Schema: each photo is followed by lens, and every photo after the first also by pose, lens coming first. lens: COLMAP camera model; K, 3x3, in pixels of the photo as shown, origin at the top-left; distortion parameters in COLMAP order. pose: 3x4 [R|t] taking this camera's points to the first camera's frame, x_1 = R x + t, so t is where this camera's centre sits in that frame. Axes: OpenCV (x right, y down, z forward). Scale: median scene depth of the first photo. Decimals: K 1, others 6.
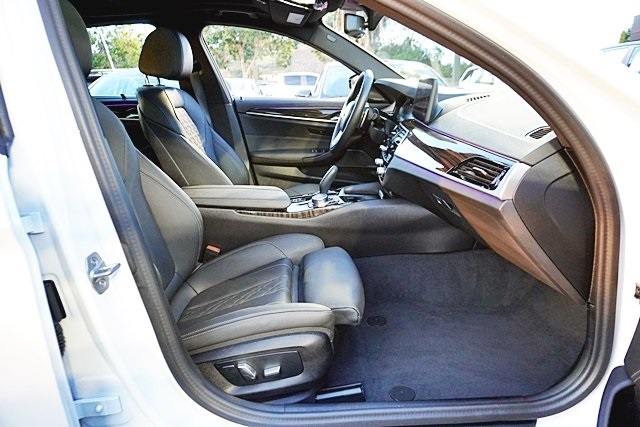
lens RADIAL K [[430.5, 0, 321.5], [0, 430.5, 214.7], [0, 0, 1]] dist [-0.037537, 0.028822]
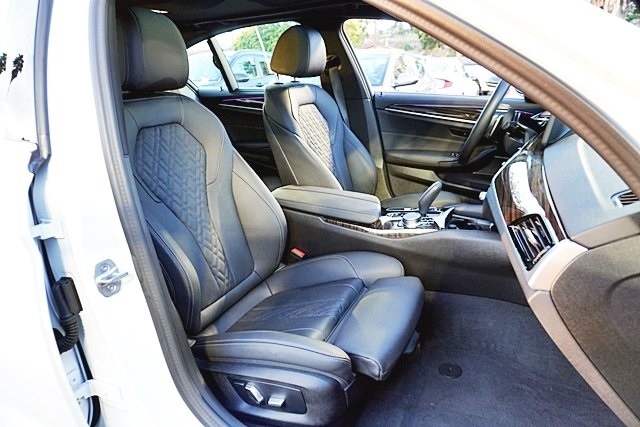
lens RADIAL K [[430.5, 0, 323.6], [0, 430.5, 213.8], [0, 0, 1]] dist [-0.037537, 0.028822]
pose [[0.888489, 0.142463, -0.436224, 0.207150], [-0.121687, 0.989703, 0.075370, -0.085470], [0.442470, -0.013882, 0.896676, 0.114677]]
